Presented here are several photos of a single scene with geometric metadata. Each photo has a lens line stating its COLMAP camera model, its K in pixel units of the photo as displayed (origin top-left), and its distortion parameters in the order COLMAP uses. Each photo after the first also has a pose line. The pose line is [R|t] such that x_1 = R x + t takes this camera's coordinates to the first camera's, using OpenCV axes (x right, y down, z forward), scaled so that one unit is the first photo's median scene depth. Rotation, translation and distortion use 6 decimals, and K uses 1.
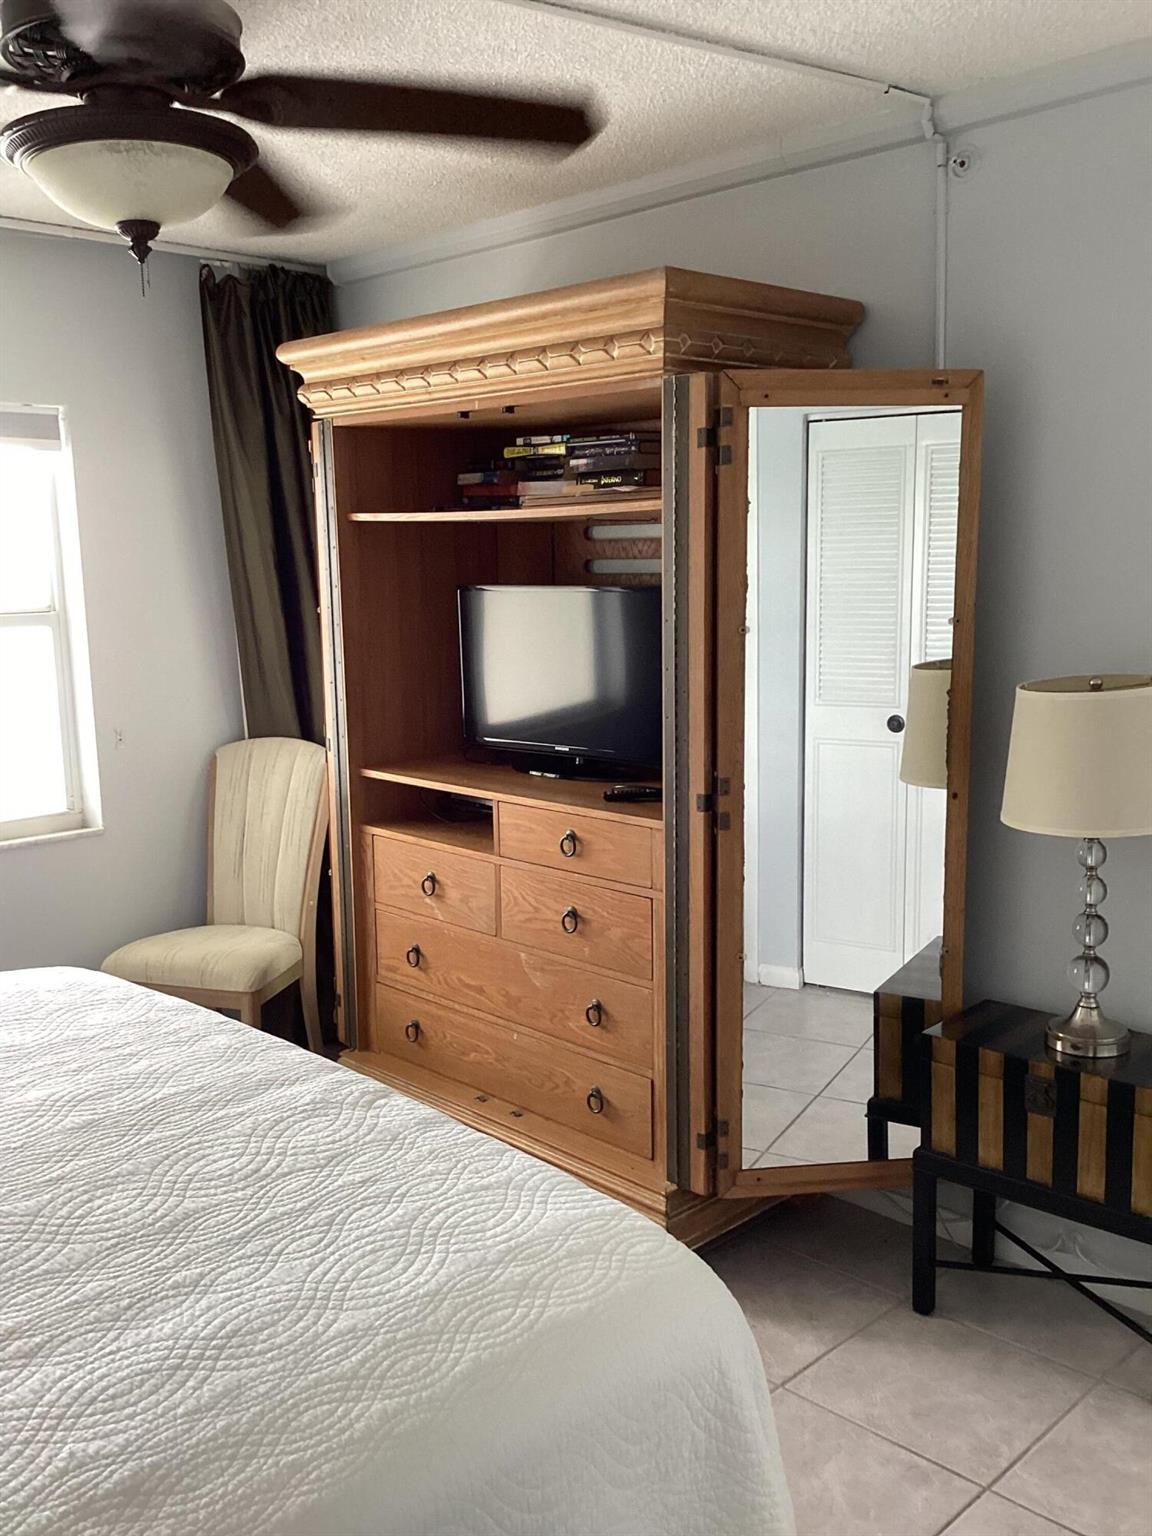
lens RADIAL K [[1380.4, 0, 577.3], [0, 1380.4, 772.5], [0, 0, 1]] dist [0.132558, -0.258226]
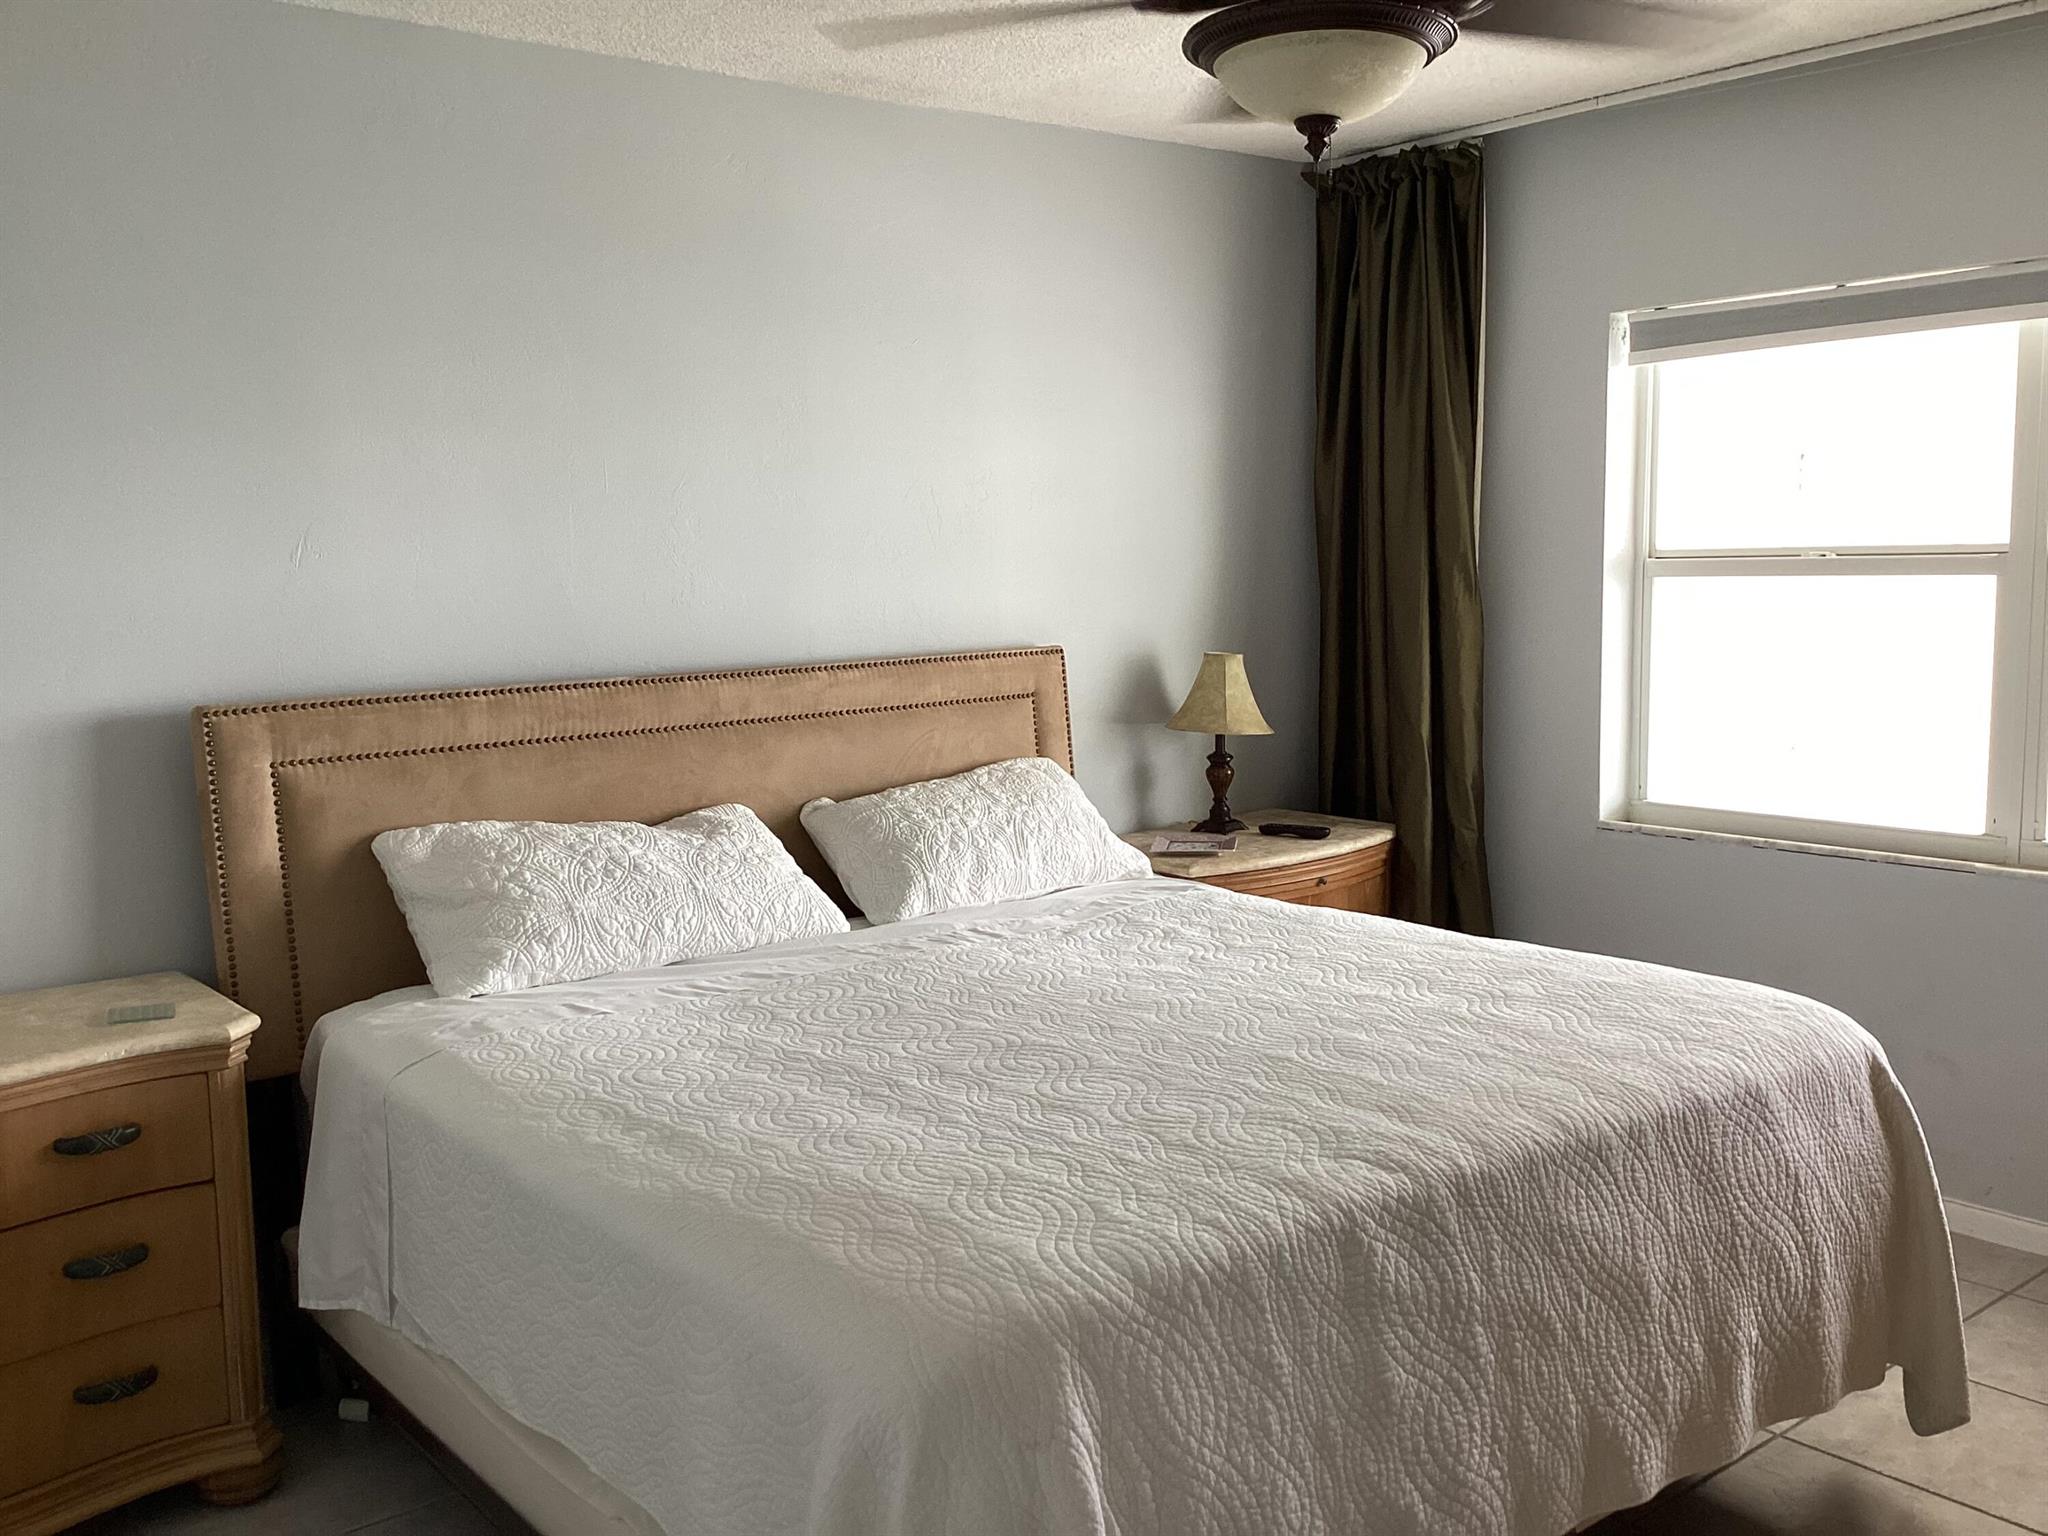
lens RADIAL K [[1846.3, 0, 1033.6], [0, 1846.3, 768.2], [0, 0, 1]] dist [0.129599, -0.250235]
pose [[-0.098287, 0.139771, -0.985294, 0.627581], [-0.128073, 0.980078, 0.151807, -0.084491], [0.986882, 0.141110, -0.078428, 0.616184]]
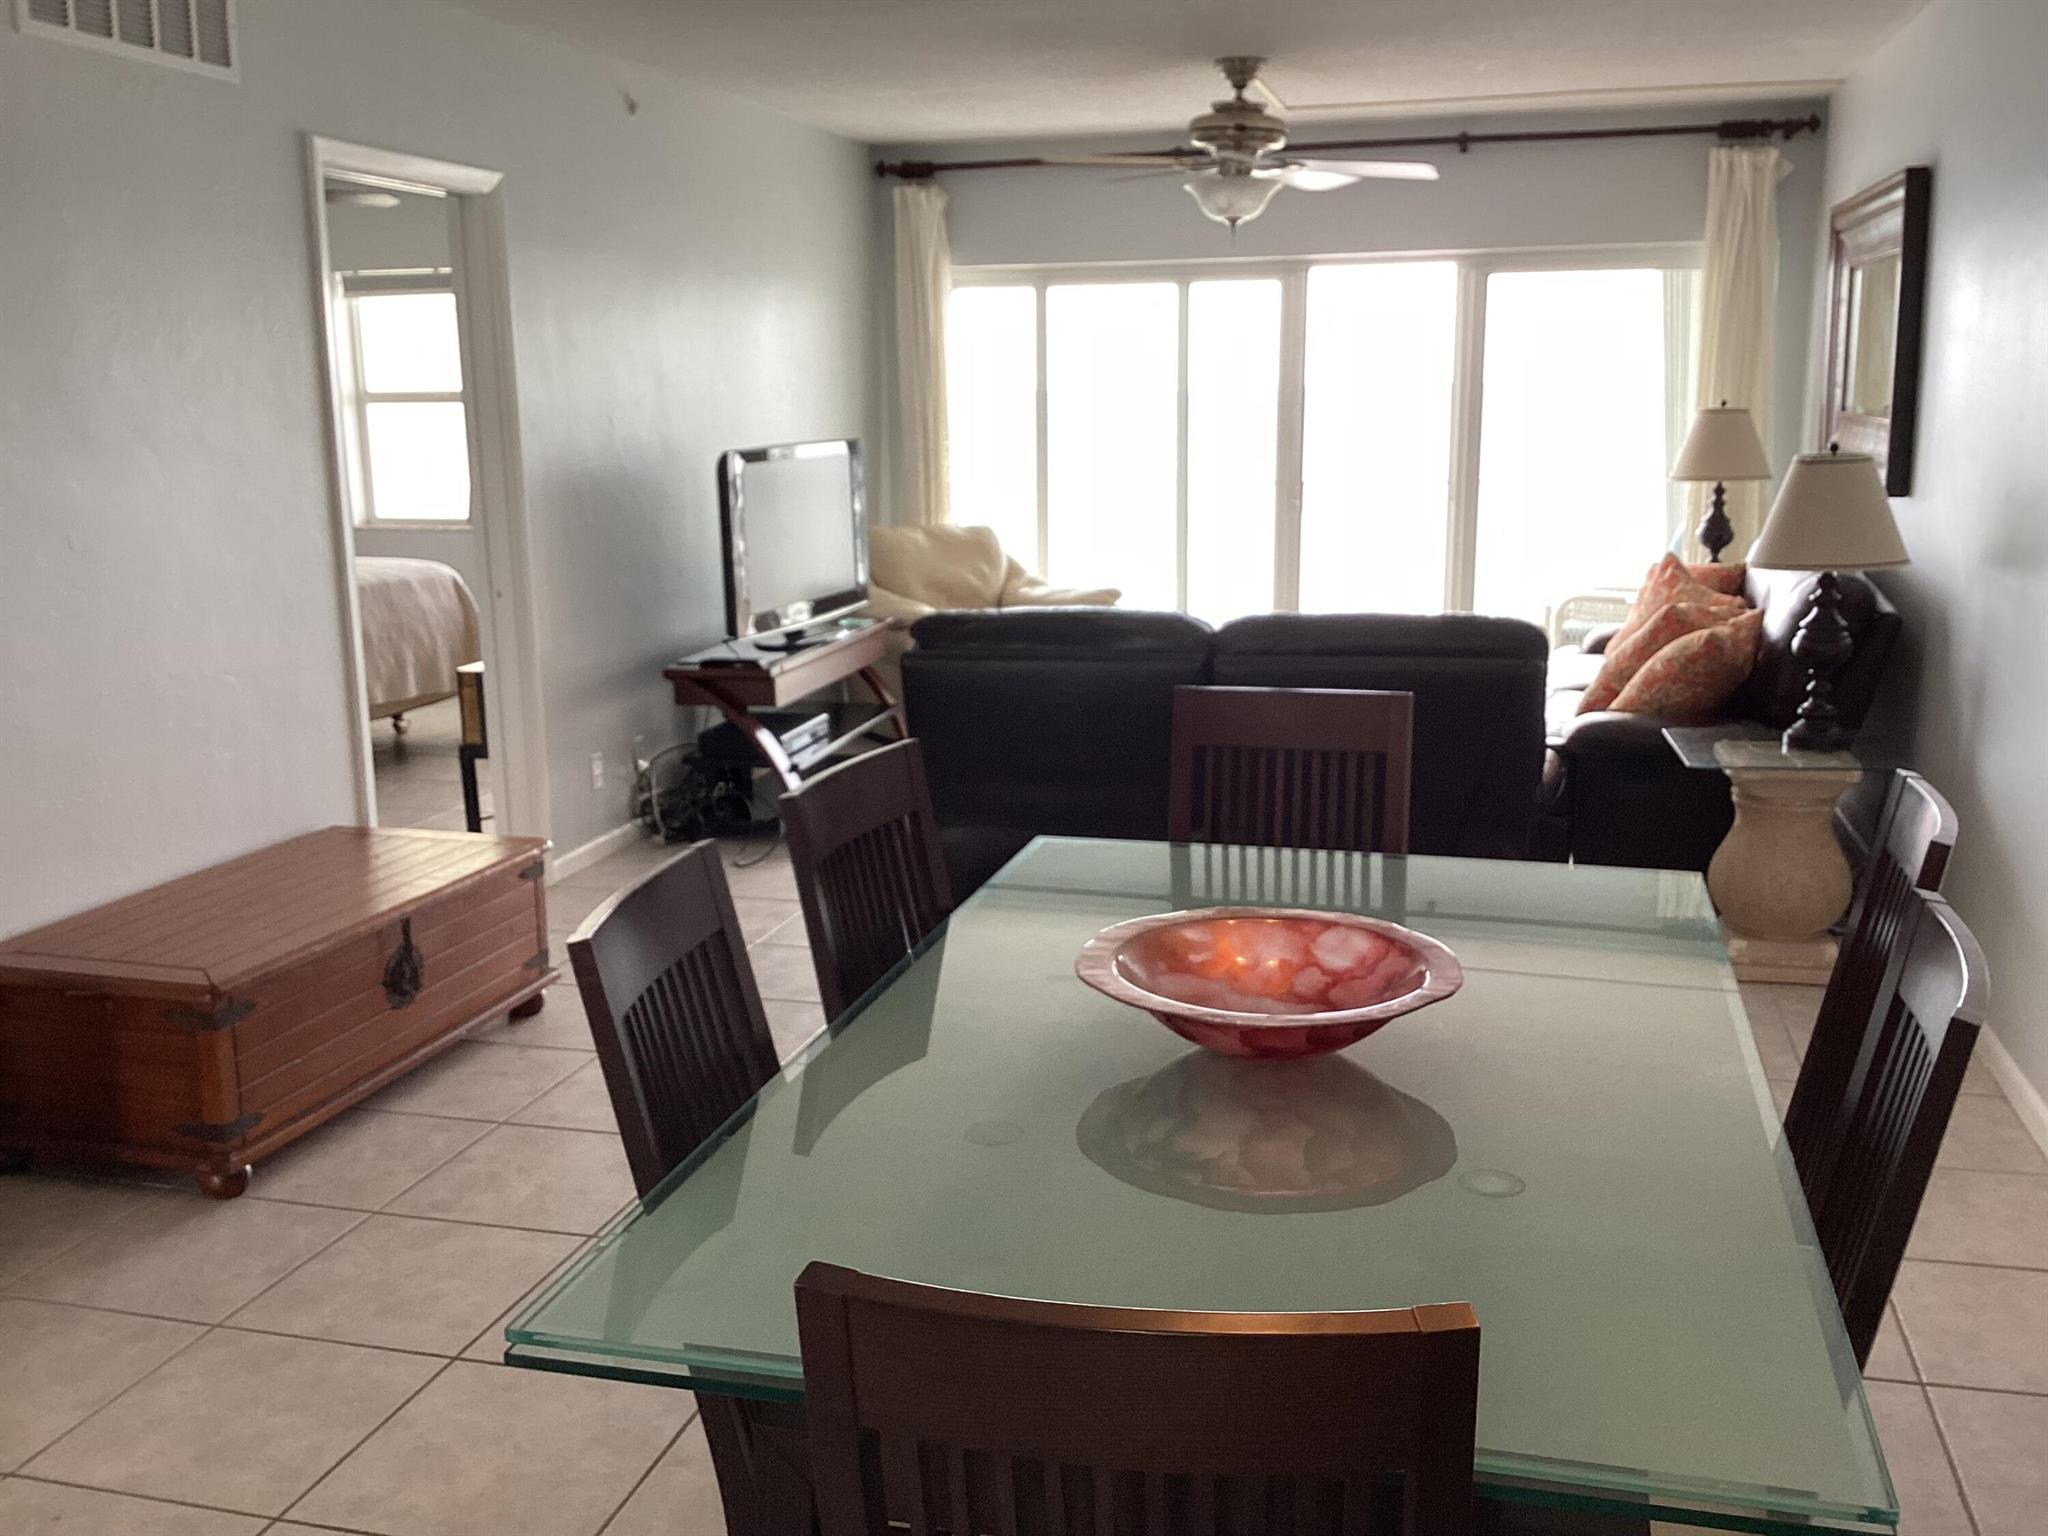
lens RADIAL K [[1846.3, 0, 1033.6], [0, 1846.3, 768.2], [0, 0, 1]] dist [0.129599, -0.250235]
pose [[0.502038, 0.196205, -0.842295, 2.328371], [-0.129913, 0.979984, 0.150846, -0.090471], [0.855032, 0.033695, 0.517479, 0.332022]]
